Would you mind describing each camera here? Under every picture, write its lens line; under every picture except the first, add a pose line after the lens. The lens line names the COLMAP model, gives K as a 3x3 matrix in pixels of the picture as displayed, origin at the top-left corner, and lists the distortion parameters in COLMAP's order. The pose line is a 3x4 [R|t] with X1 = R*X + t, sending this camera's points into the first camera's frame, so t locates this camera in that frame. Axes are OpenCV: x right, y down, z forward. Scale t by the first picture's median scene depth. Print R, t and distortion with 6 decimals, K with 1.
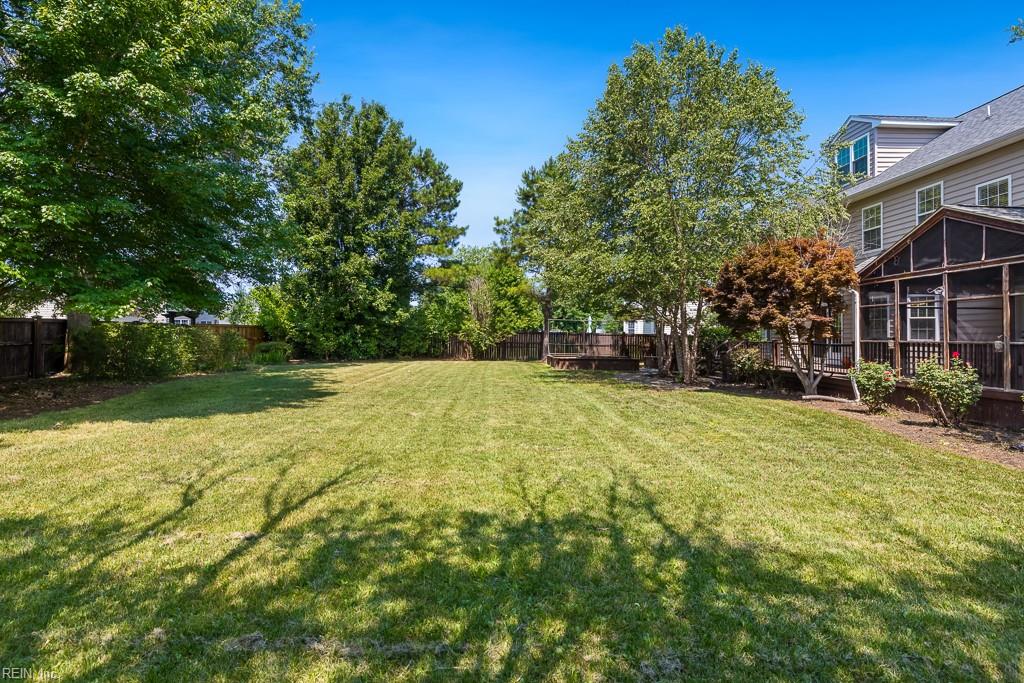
lens RADIAL K [[522.0, 0, 509.8], [0, 522.0, 335.4], [0, 0, 1]] dist [-0.011371, -0.000038]
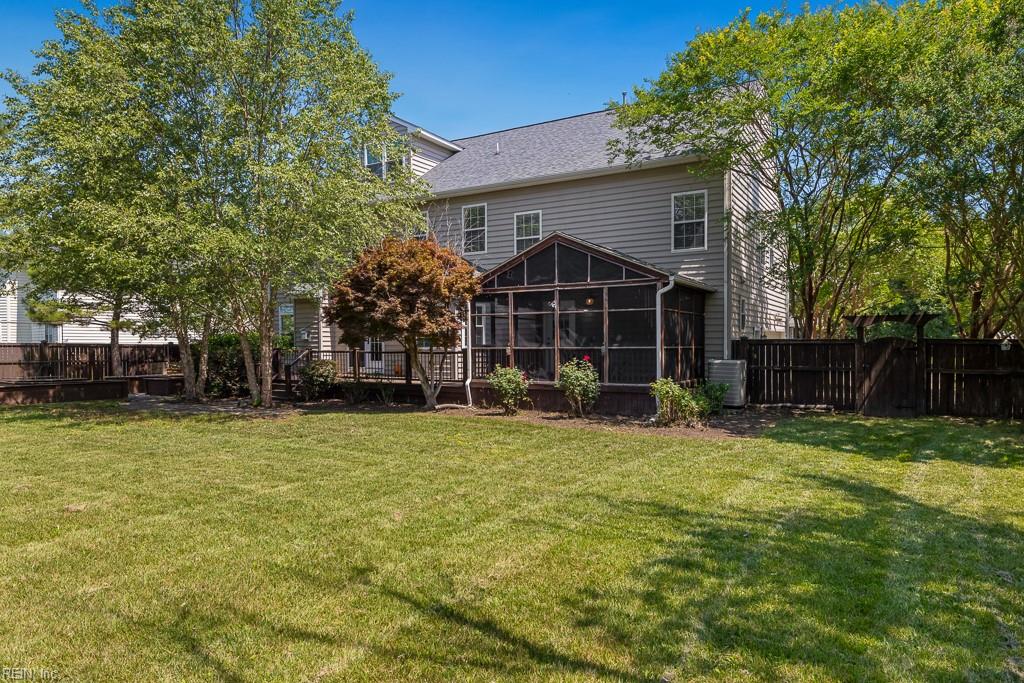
lens RADIAL K [[649.2, 0, 516.2], [0, 649.2, 367.9], [0, 0, 1]] dist [0.002700, -0.001406]
pose [[0.530803, -0.041750, 0.846466, -0.408255], [0.009136, 0.999010, 0.043545, -0.006424], [-0.847446, -0.015380, 0.530659, 0.252501]]
